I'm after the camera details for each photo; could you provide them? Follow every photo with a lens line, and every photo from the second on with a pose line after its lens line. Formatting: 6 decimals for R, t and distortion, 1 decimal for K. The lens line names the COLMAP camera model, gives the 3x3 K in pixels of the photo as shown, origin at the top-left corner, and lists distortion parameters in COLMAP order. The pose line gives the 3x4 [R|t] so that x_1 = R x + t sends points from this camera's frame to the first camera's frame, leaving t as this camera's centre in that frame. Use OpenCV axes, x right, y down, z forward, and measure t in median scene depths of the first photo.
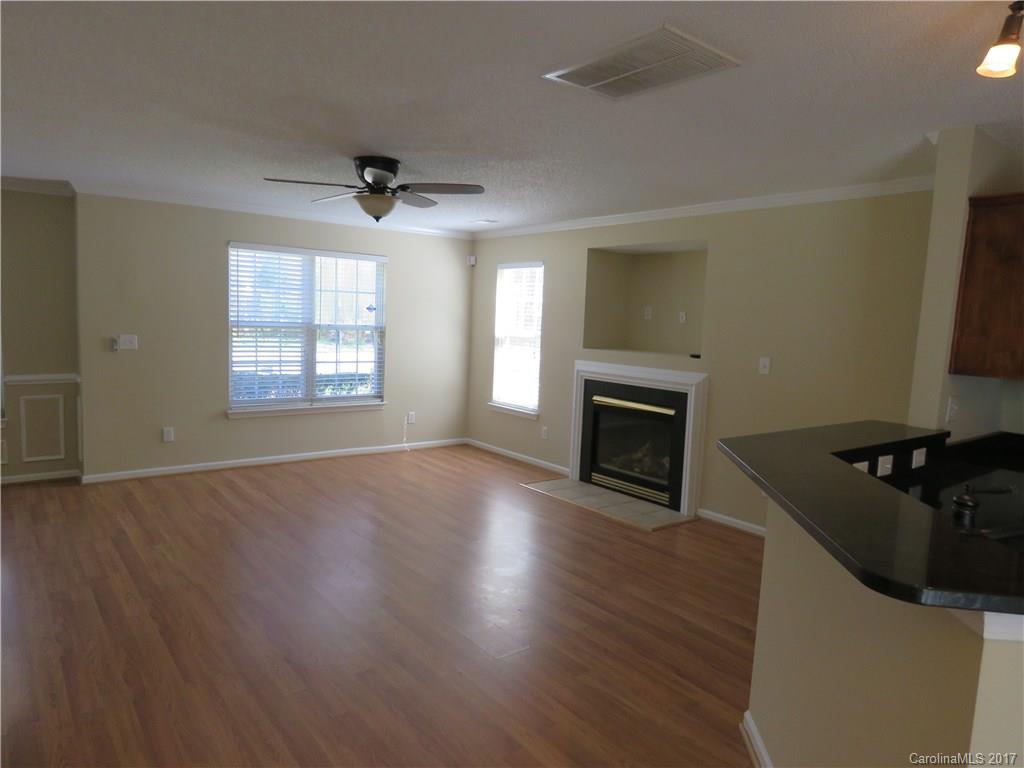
lens RADIAL K [[659.1, 0, 516.7], [0, 659.1, 388.3], [0, 0, 1]] dist [-0.007272, 0.003588]
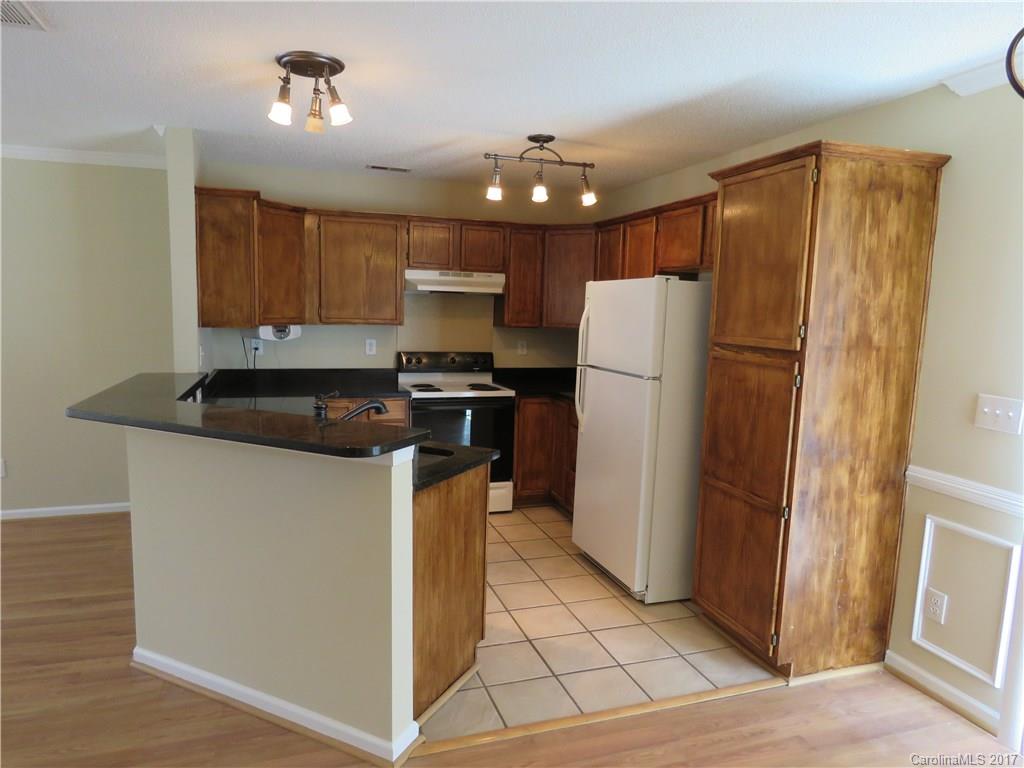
lens RADIAL K [[659.1, 0, 511.4], [0, 659.1, 381.4], [0, 0, 1]] dist [-0.007272, 0.003588]
pose [[0.350088, -0.151184, 0.924436, -0.297701], [0.096031, 0.987482, 0.125127, -0.019619], [-0.931781, 0.044969, 0.360224, 0.000229]]
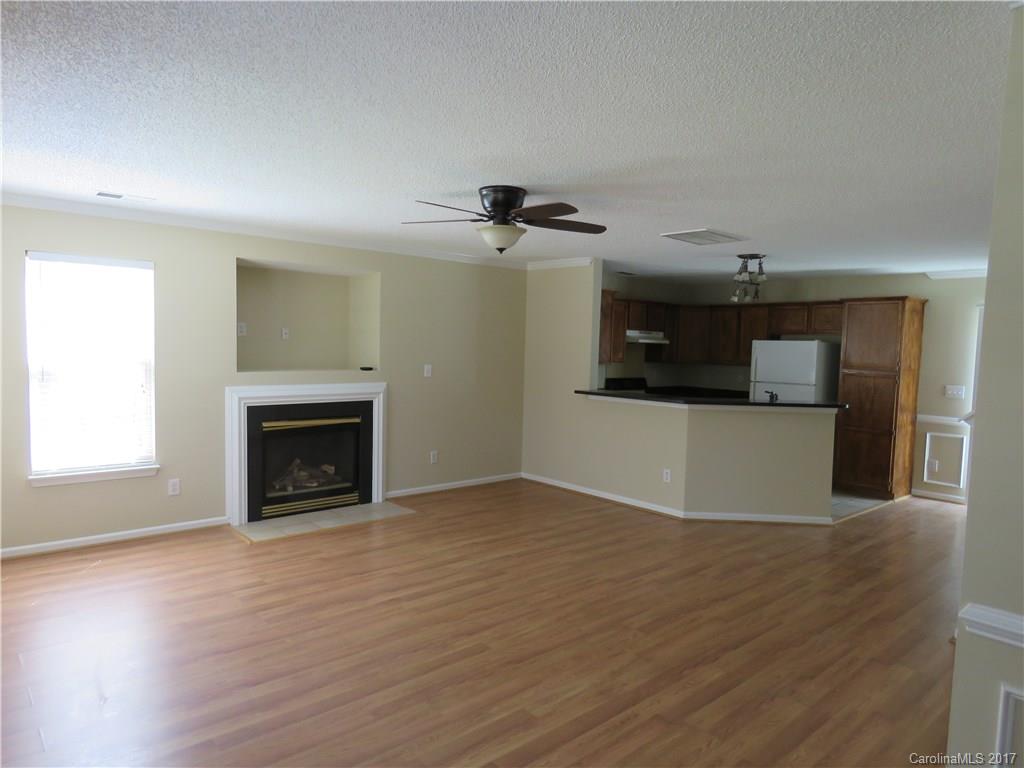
lens RADIAL K [[659.1, 0, 503.2], [0, 659.1, 377.3], [0, 0, 1]] dist [-0.007272, 0.003588]
pose [[-0.038356, -0.097672, 0.994479, -1.560767], [0.079828, 0.991731, 0.100481, -0.227064], [-0.996070, 0.083241, -0.030242, 1.359444]]
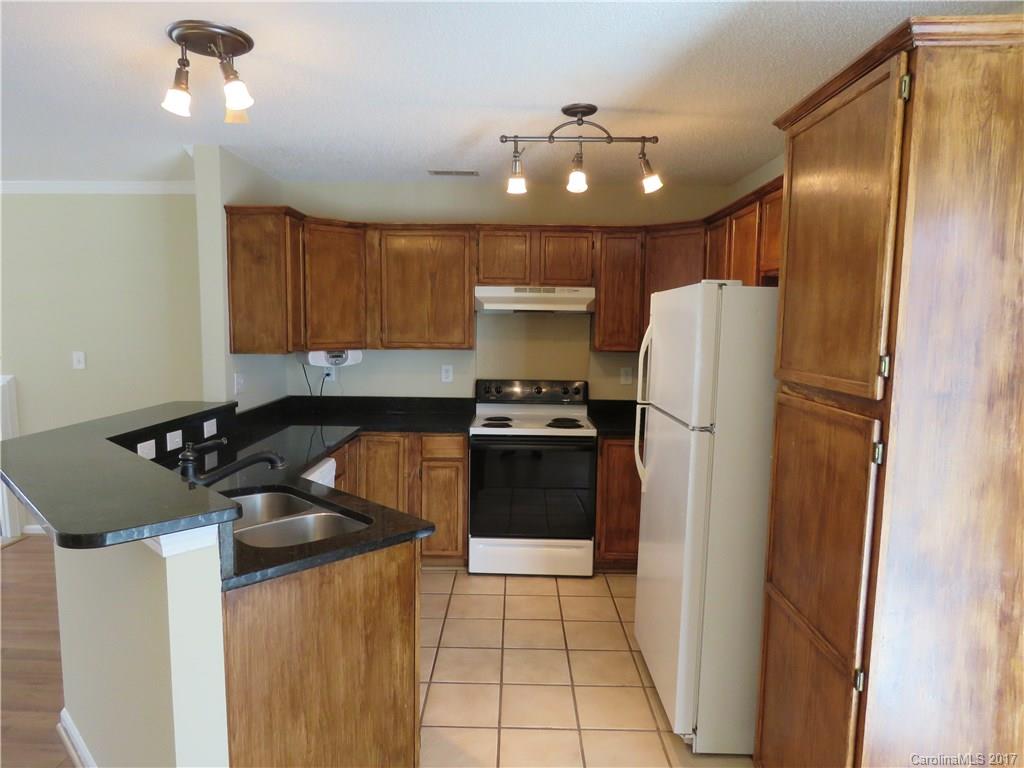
lens RADIAL K [[659.1, 0, 503.6], [0, 659.1, 383.9], [0, 0, 1]] dist [-0.007272, 0.003588]
pose [[0.642268, -0.119082, 0.757173, 0.067978], [0.108914, 0.992013, 0.063629, 0.009604], [-0.758703, 0.041600, 0.650108, -0.139615]]
